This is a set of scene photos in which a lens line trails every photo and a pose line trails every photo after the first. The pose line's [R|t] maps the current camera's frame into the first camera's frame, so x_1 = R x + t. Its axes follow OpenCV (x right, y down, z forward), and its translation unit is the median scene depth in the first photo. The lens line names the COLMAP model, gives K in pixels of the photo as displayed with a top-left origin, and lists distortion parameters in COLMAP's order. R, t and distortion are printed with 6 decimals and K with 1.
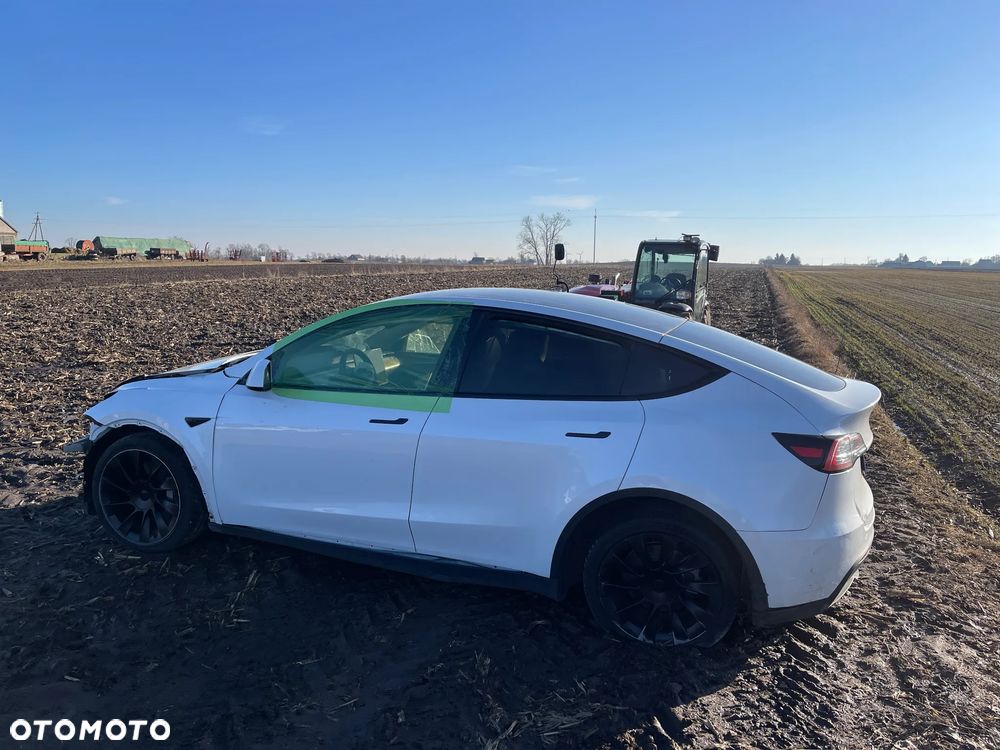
lens RADIAL K [[756.7, 0, 501.4], [0, 756.7, 368.0], [0, 0, 1]] dist [0.076992, -0.098566]
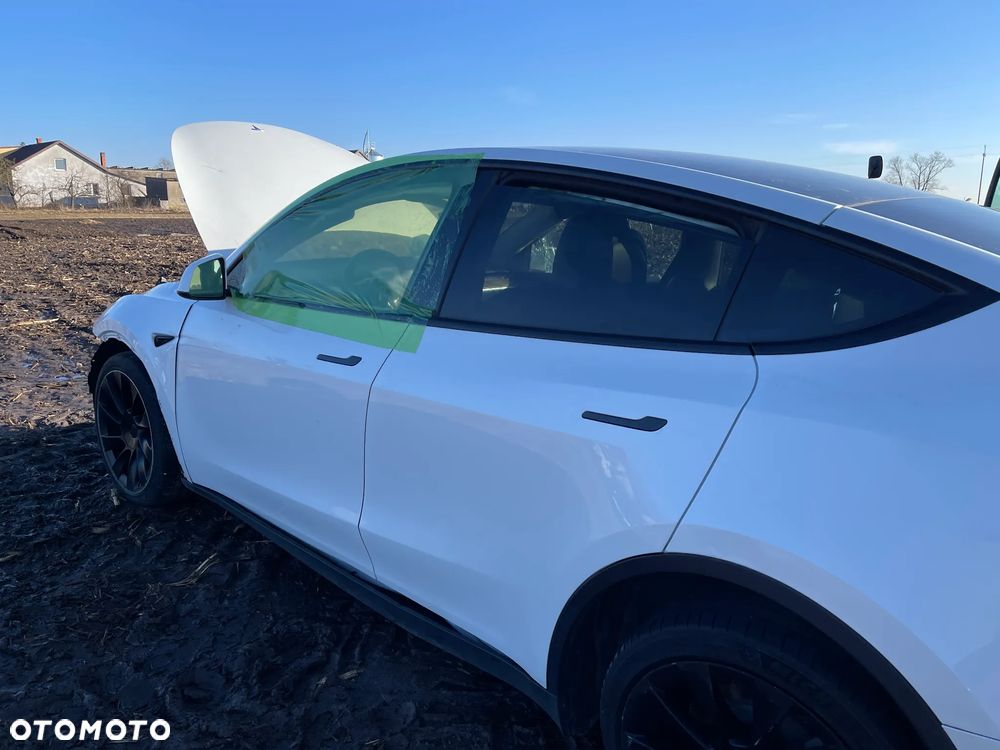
lens RADIAL K [[756.7, 0, 508.6], [0, 756.7, 371.5], [0, 0, 1]] dist [0.076992, -0.098566]
pose [[0.911821, 0.087093, -0.401245, 0.214068], [-0.060094, 0.995029, 0.079416, 0.023923], [0.406166, -0.048301, 0.912522, 0.503785]]
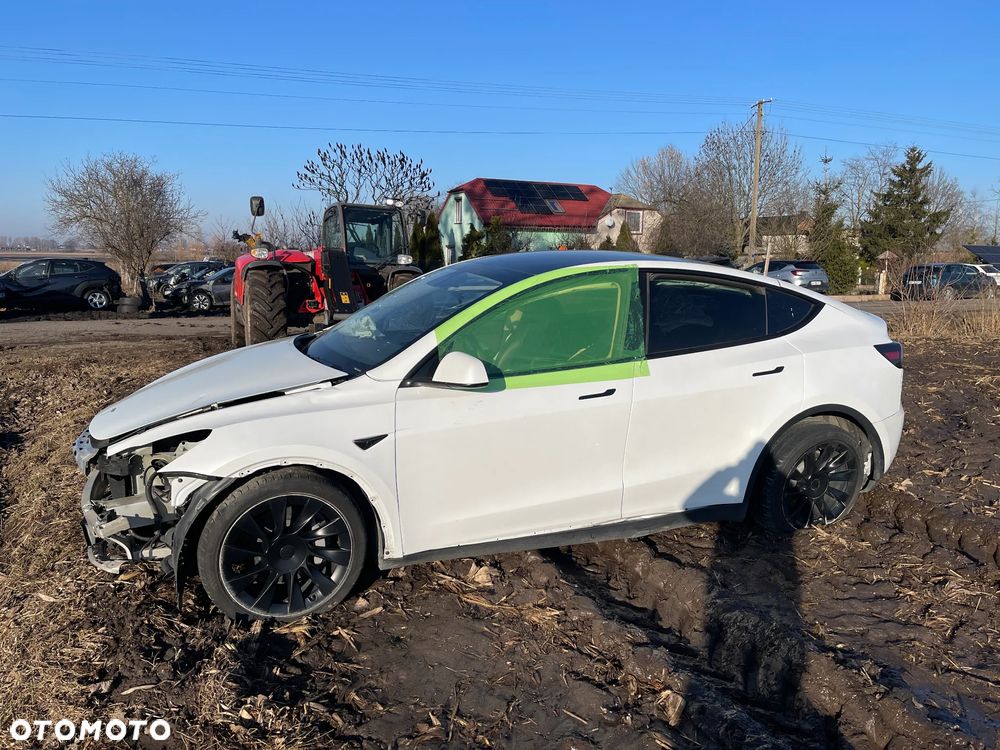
lens RADIAL K [[756.7, 0, 499.4], [0, 756.7, 375.0], [0, 0, 1]] dist [0.076992, -0.098566]
pose [[0.777891, -0.164089, 0.606597, -0.826556], [0.117825, 0.986272, 0.115696, -0.081237], [-0.617254, -0.018527, 0.786546, 0.313304]]
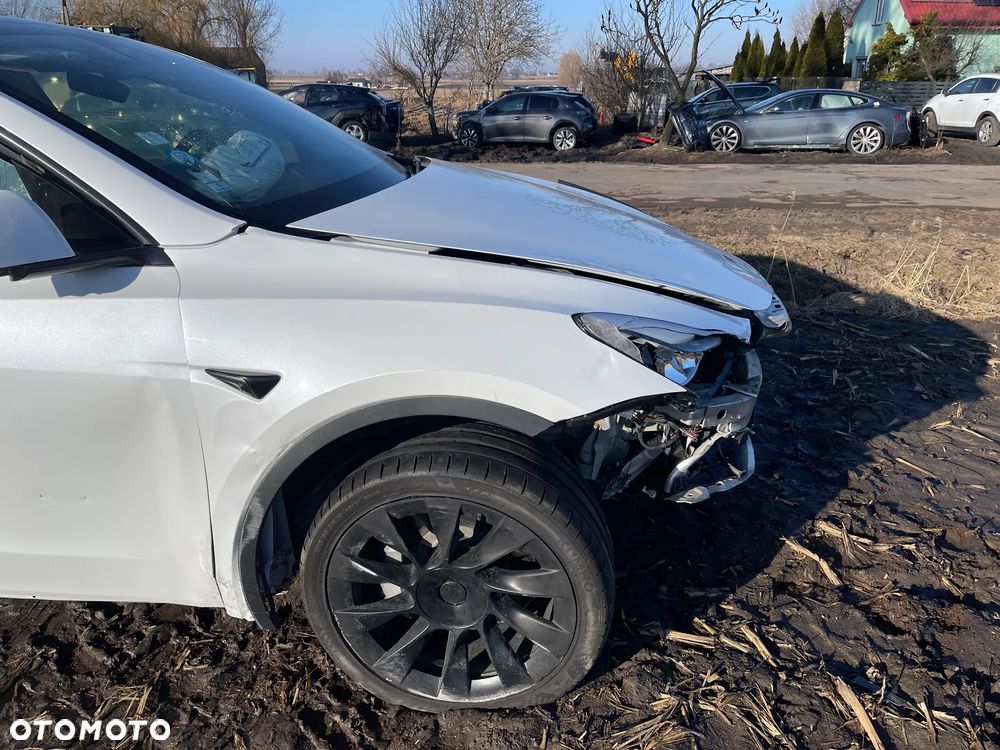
lens RADIAL K [[756.7, 0, 497.2], [0, 756.7, 368.4], [0, 0, 1]] dist [0.076992, -0.098566]
pose [[0.986000, -0.127266, 0.107741, 0.607062], [0.095511, 0.960683, 0.260702, -0.061556], [-0.136684, -0.246761, 0.959389, 1.389680]]
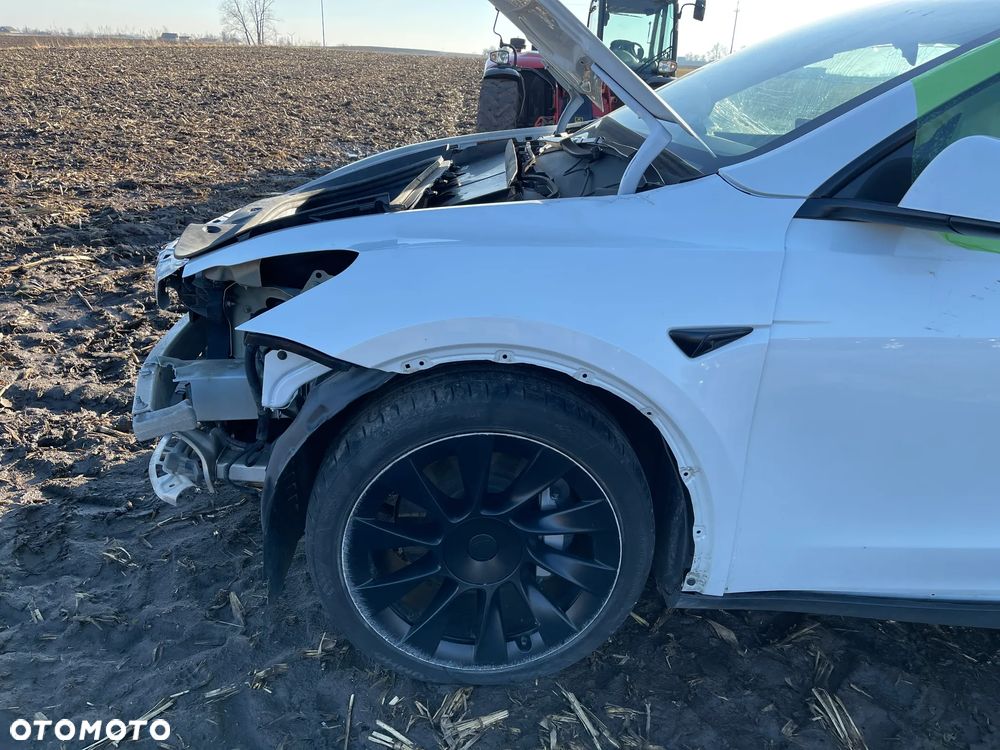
lens RADIAL K [[756.7, 0, 503.3], [0, 756.7, 393.1], [0, 0, 1]] dist [0.076992, -0.098566]
pose [[0.936165, -0.111902, 0.333276, -0.639427], [0.014307, 0.959331, 0.281921, -0.000890], [-0.351270, -0.259156, 0.899693, 0.790678]]
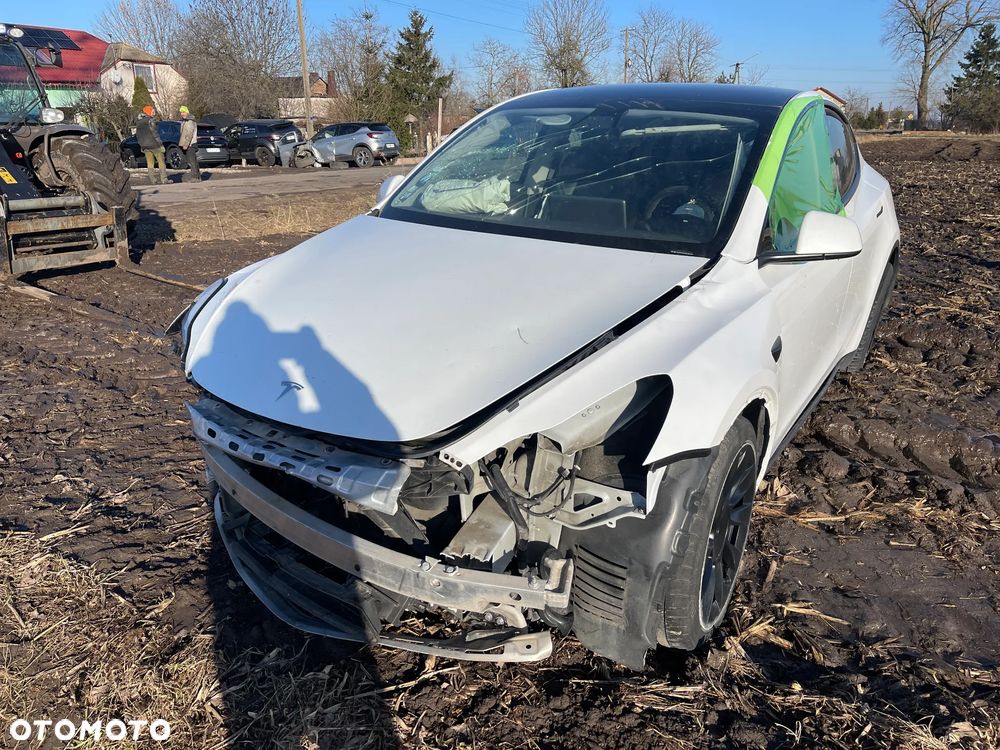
lens RADIAL K [[756.7, 0, 502.6], [0, 756.7, 375.7], [0, 0, 1]] dist [0.076992, -0.098566]
pose [[0.249960, -0.375145, 0.892629, -1.037671], [0.128873, 0.926581, 0.353326, -0.148693], [-0.959641, 0.026718, 0.279955, 1.119722]]
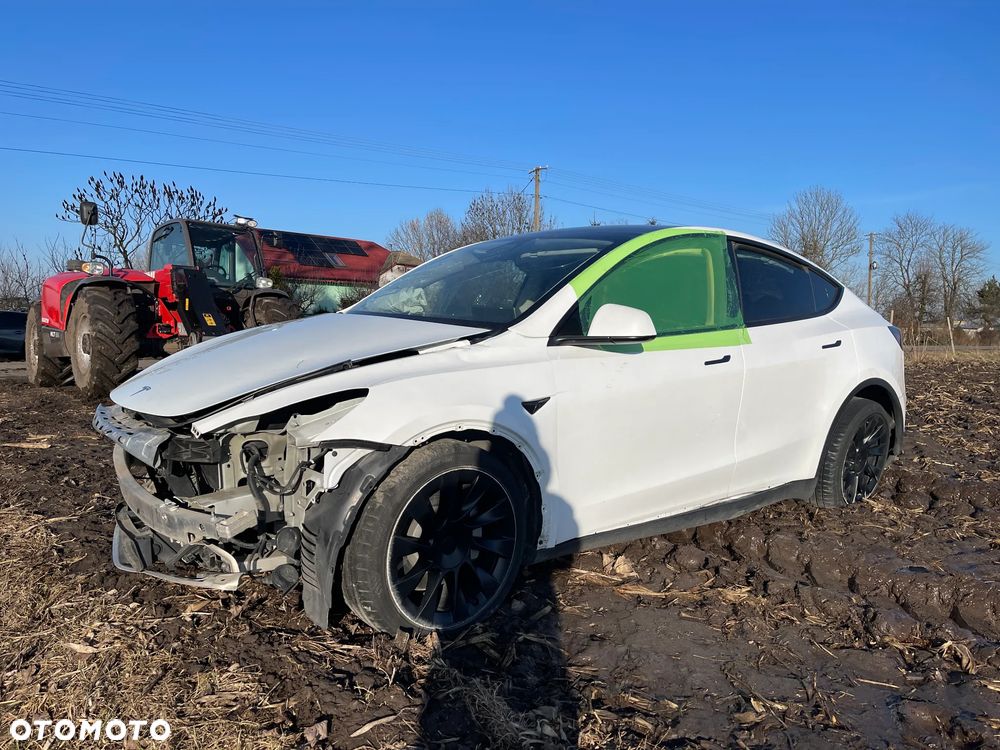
lens RADIAL K [[756.7, 0, 496.7], [0, 756.7, 380.4], [0, 0, 1]] dist [0.076992, -0.098566]
pose [[0.547937, -0.128728, 0.826556, -1.043637], [0.114235, 0.990347, 0.078508, -0.008019], [-0.828683, 0.051404, 0.557353, 0.708996]]
